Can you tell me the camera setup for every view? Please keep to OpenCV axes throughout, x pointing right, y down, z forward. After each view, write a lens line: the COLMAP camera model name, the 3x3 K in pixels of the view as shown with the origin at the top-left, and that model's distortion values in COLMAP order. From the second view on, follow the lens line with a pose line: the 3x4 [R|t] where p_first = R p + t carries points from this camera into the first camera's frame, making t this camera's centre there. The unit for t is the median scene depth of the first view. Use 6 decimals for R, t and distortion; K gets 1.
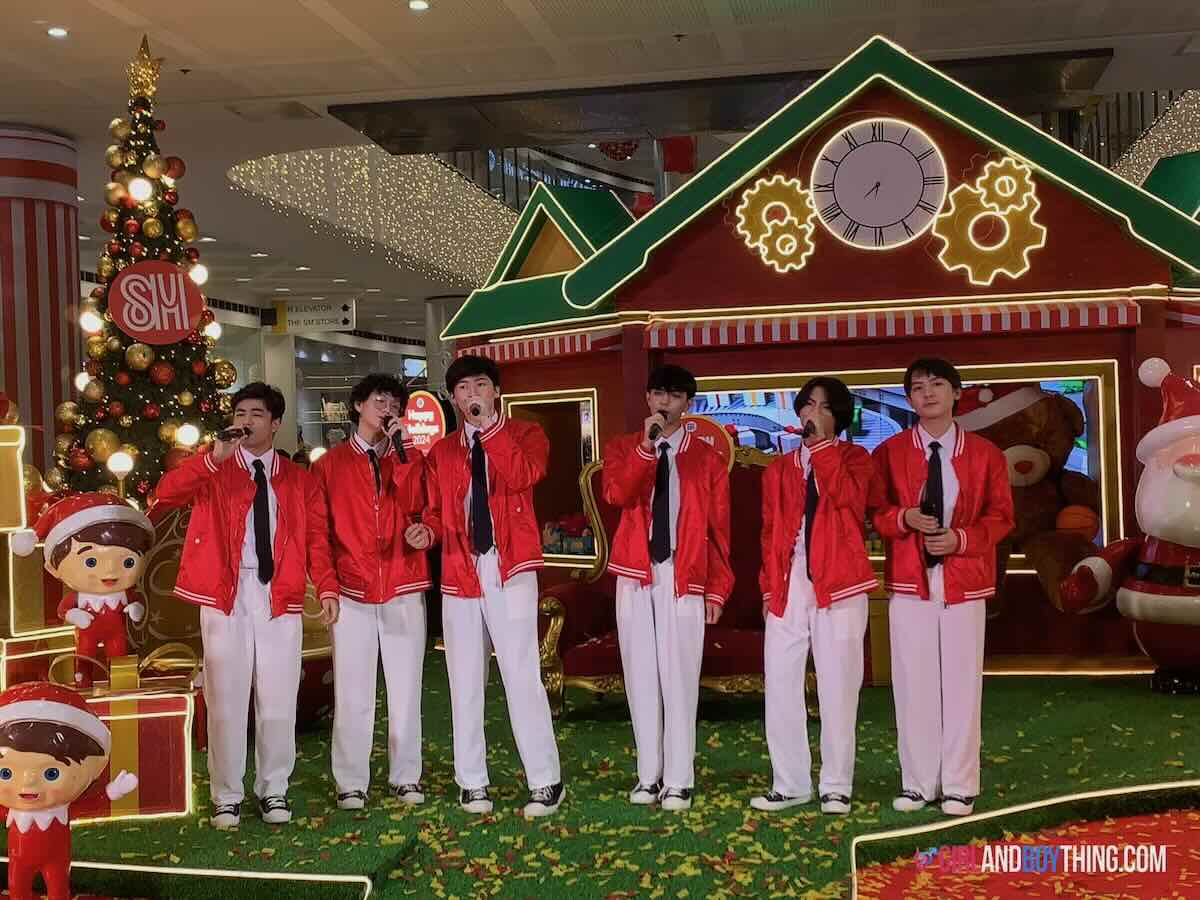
lens RADIAL K [[1620.9, 0, 573.4], [0, 1620.9, 430.6], [0, 0, 1]] dist [0.029360, 0.000000]
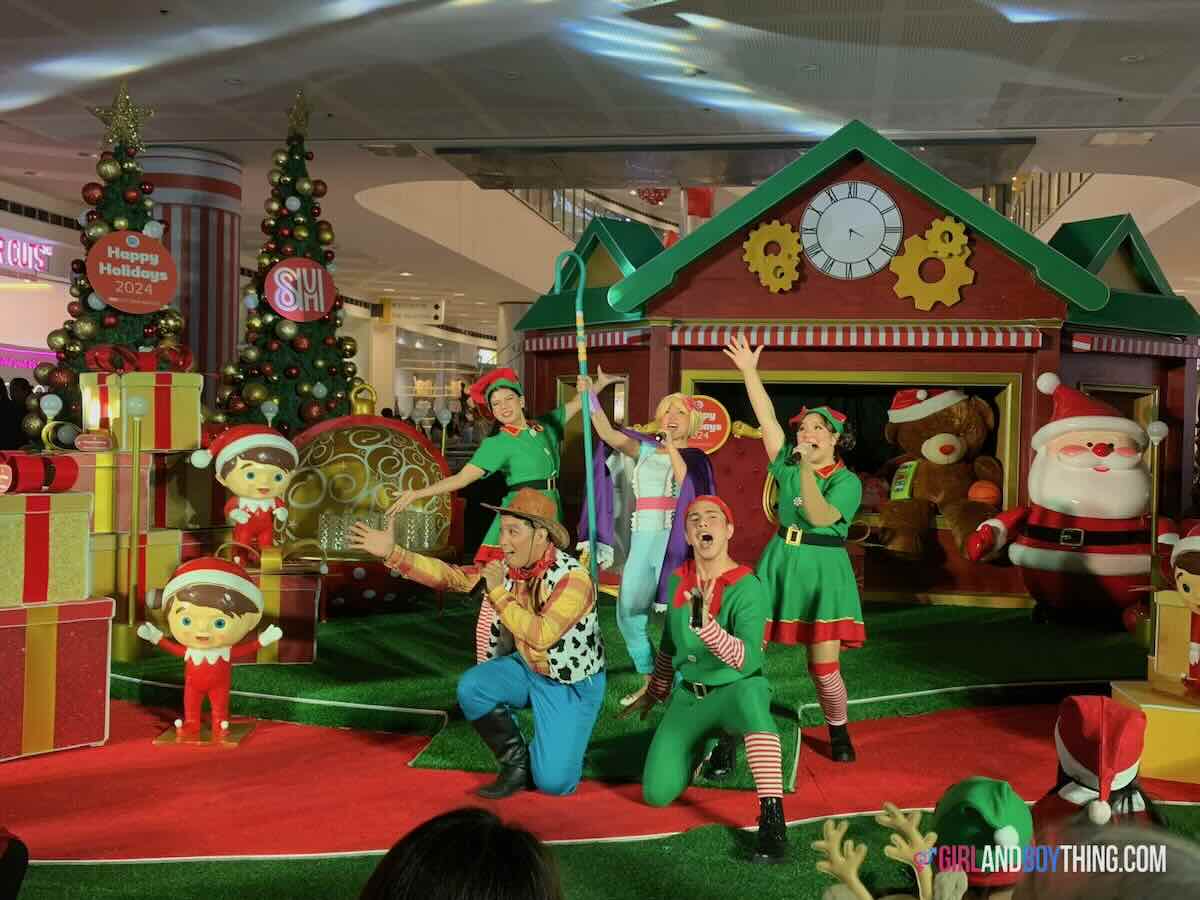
lens RADIAL K [[1252.6, 0, 604.6], [0, 1252.6, 449.5], [0, 0, 1]] dist [0.026992, 0.000000]
pose [[0.998434, 0.055936, 0.000711, -0.003278], [-0.055934, 0.998018, 0.028840, 0.008448], [0.000904, -0.028834, 0.999584, -0.027837]]
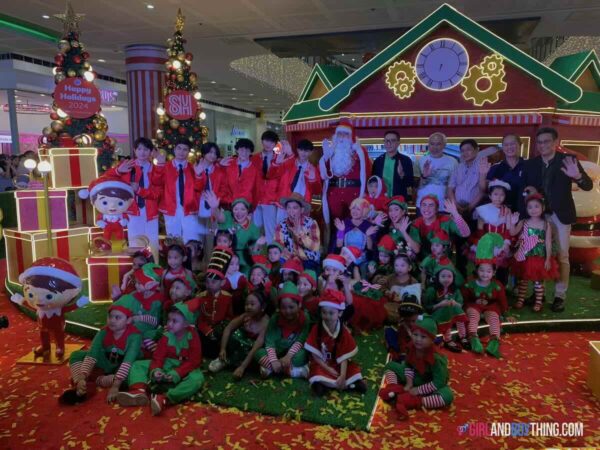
lens RADIAL K [[466.0, 0, 298.3], [0, 466.0, 225.5], [0, 0, 1]] dist [-0.023889, 0.030168]
pose [[0.991831, 0.056436, -0.114394, 0.060363], [-0.037835, 0.986602, 0.158696, -0.007794], [0.121818, -0.153072, 0.980678, 0.205896]]
